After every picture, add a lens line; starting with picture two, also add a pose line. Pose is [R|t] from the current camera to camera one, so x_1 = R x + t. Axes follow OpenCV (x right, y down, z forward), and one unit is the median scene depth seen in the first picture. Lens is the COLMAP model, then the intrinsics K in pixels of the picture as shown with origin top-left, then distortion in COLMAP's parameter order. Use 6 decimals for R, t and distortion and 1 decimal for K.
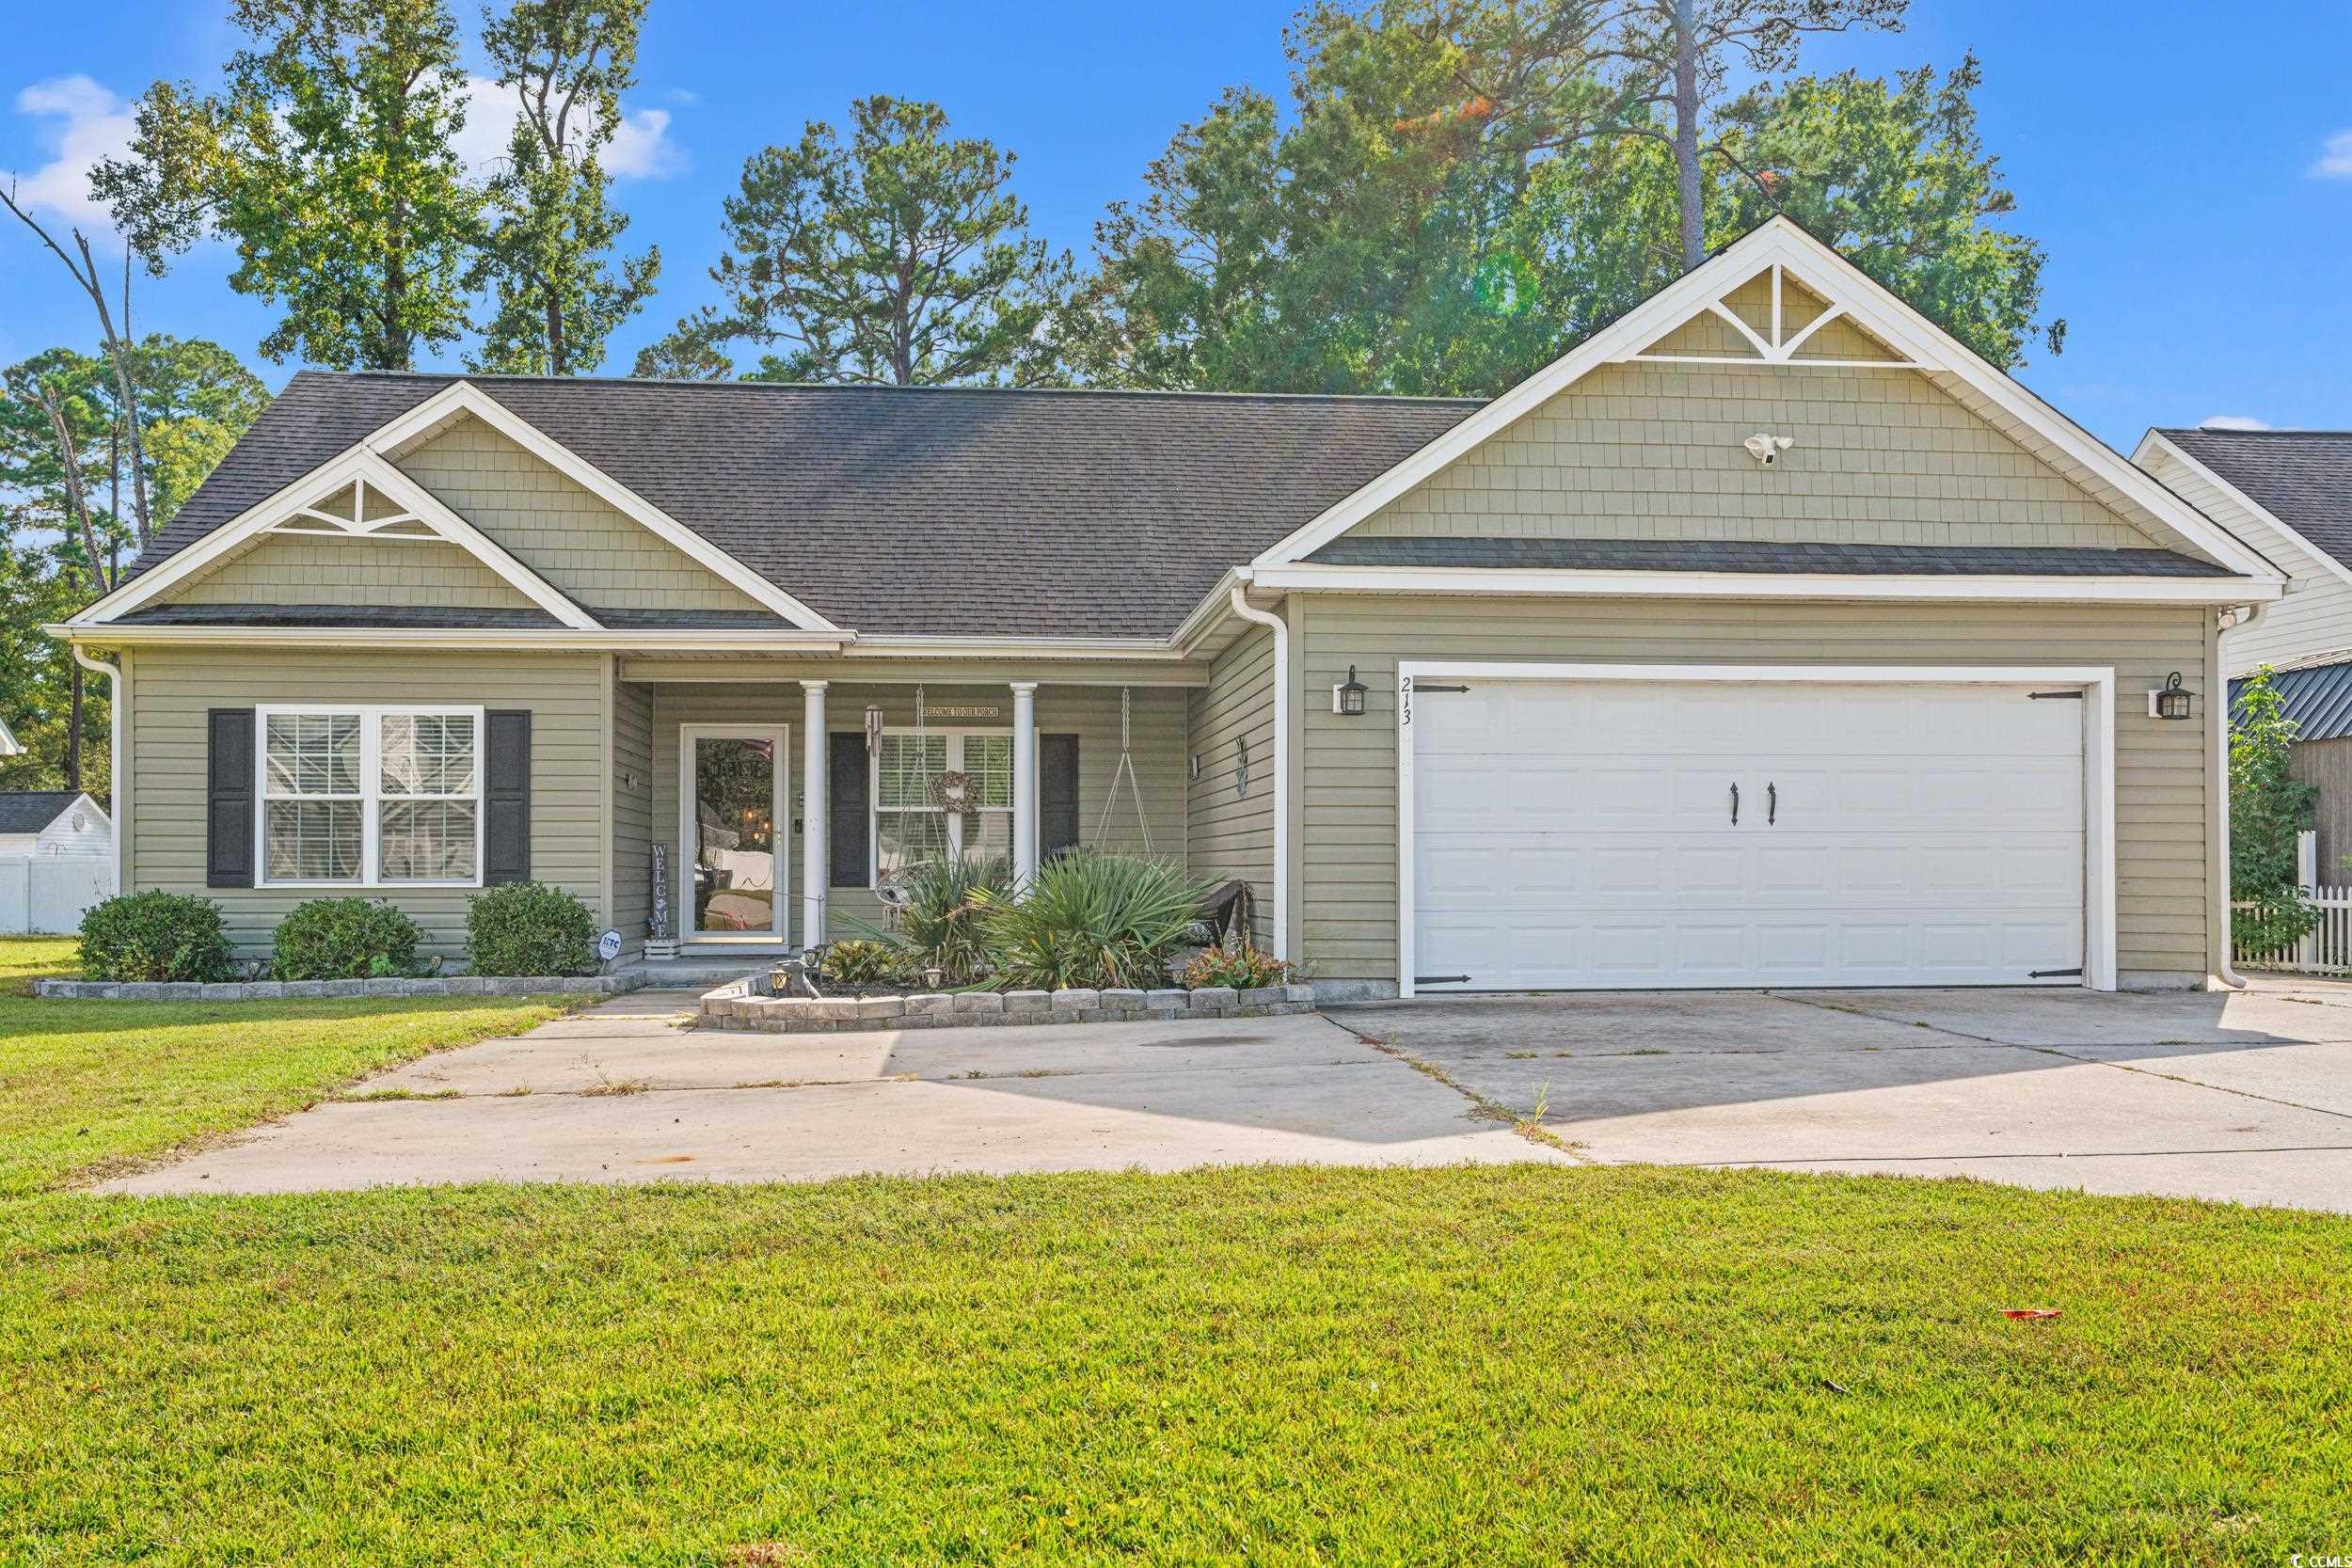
lens RADIAL K [[1943.0, 0, 1170.6], [0, 1943.0, 832.3], [0, 0, 1]] dist [-0.000833, -0.000598]
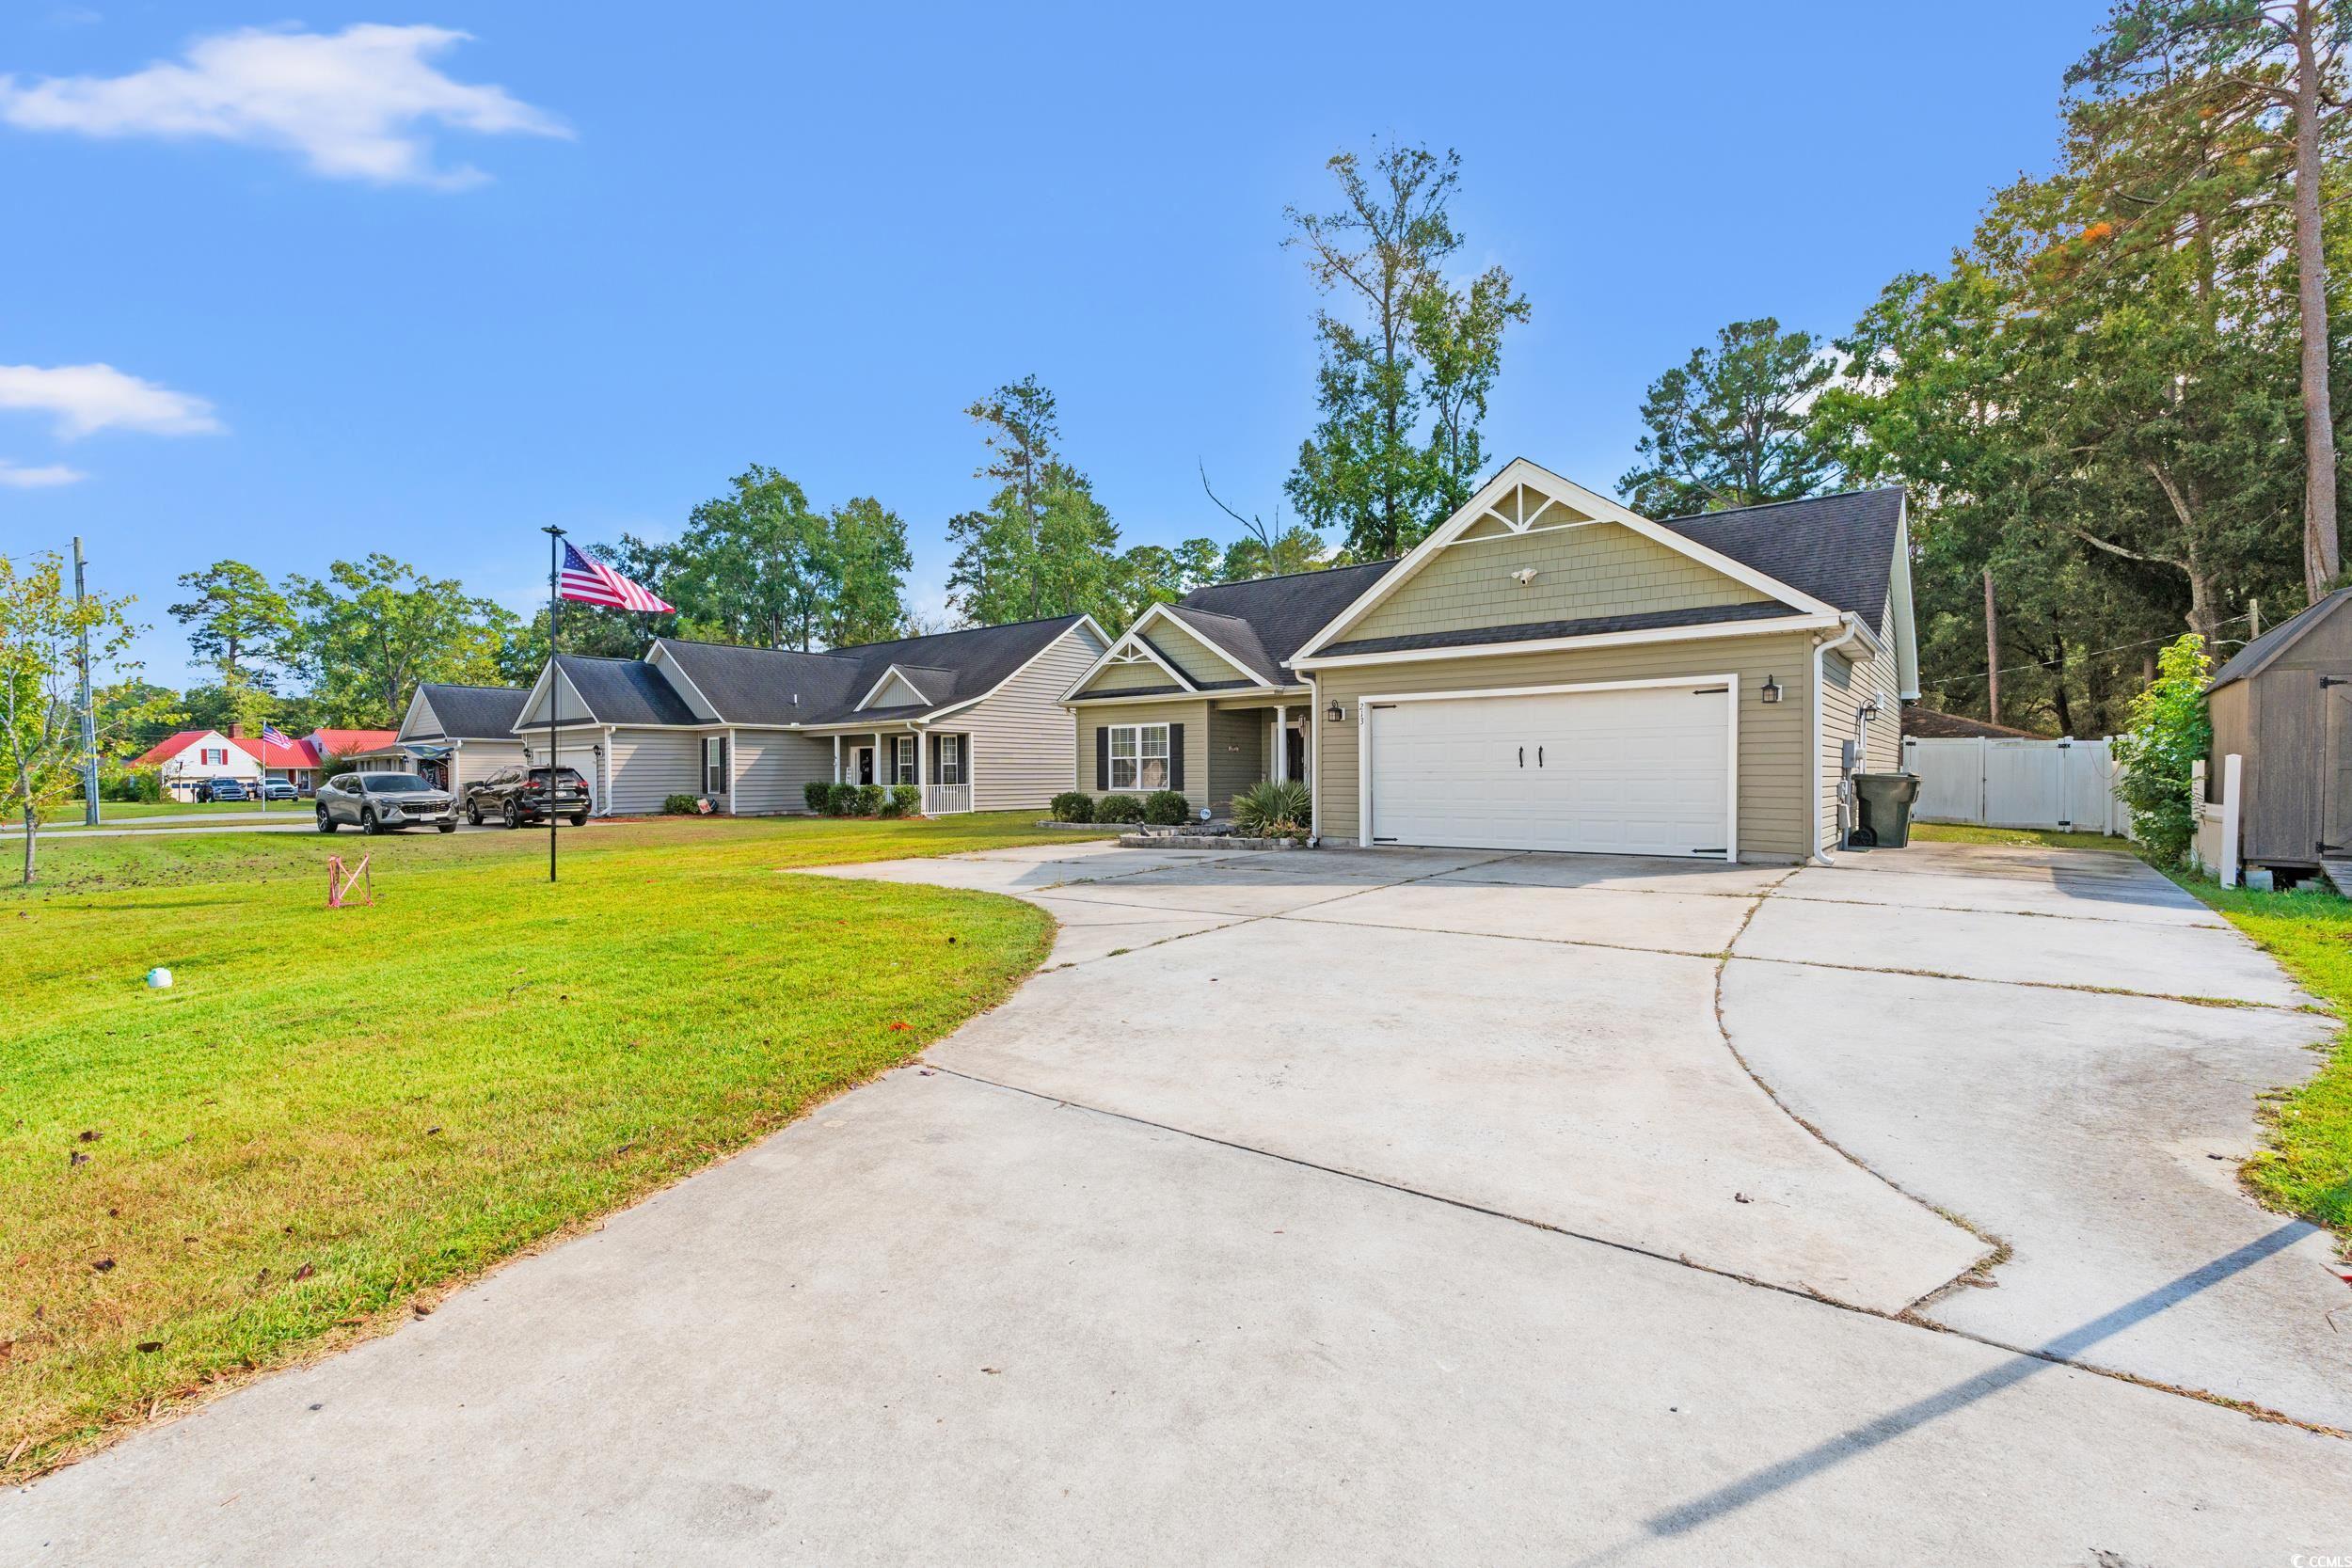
lens RADIAL K [[1031.6, 0, 1162.3], [0, 1031.6, 766.6], [0, 0, 1]] dist [-0.012290, 0.002946]
pose [[0.704659, -0.006895, -0.709512, 0.654745], [0.016602, 0.999839, 0.006773, -0.015116], [0.709352, -0.016552, 0.704660, 0.001635]]
